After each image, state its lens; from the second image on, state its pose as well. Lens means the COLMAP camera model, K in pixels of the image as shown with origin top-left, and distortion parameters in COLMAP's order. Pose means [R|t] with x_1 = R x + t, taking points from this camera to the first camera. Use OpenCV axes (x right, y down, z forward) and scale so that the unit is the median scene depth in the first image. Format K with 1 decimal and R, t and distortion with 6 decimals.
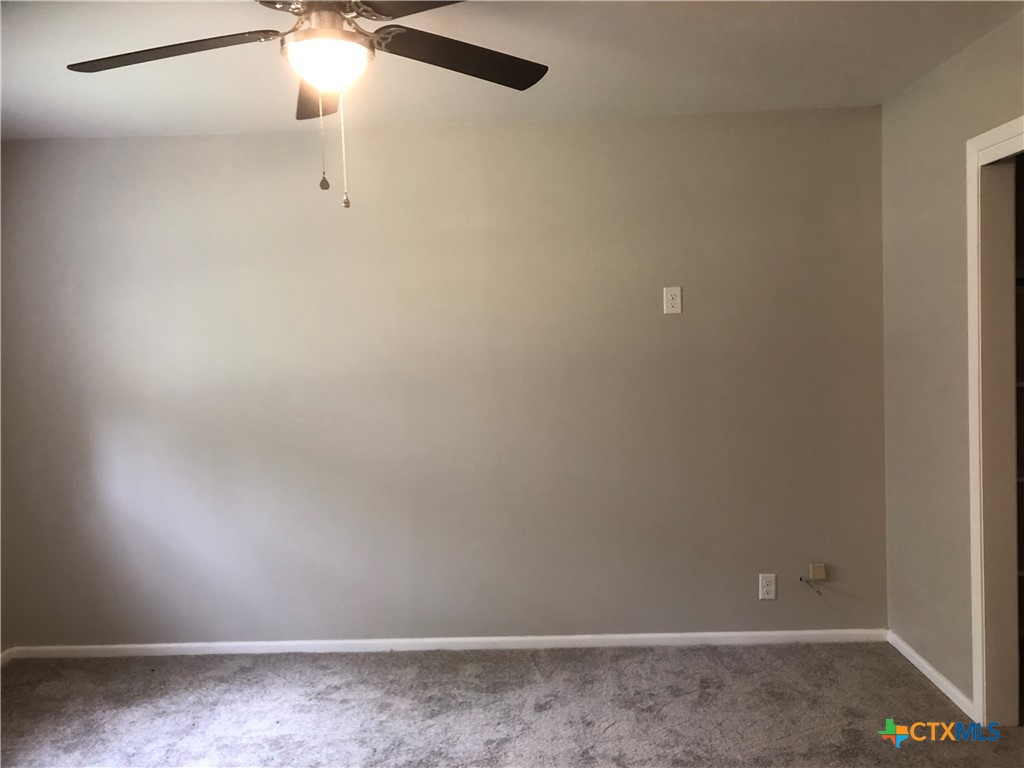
lens RADIAL K [[839.8, 0, 512.1], [0, 839.8, 381.2], [0, 0, 1]] dist [0.011028, -0.004834]
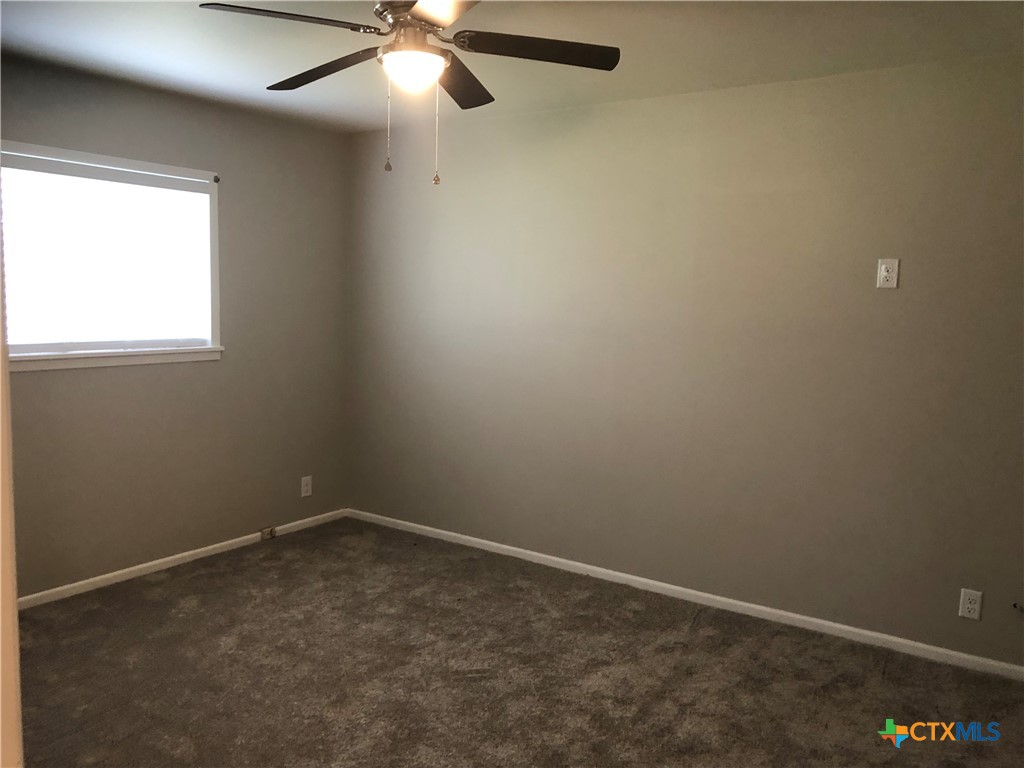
lens RADIAL K [[839.8, 0, 512.1], [0, 839.8, 381.2], [0, 0, 1]] dist [0.011028, -0.004834]
pose [[0.840721, 0.112841, -0.529581, 0.364479], [-0.089690, 0.993555, 0.069318, -0.006364], [0.533989, -0.010778, 0.845423, -0.000555]]
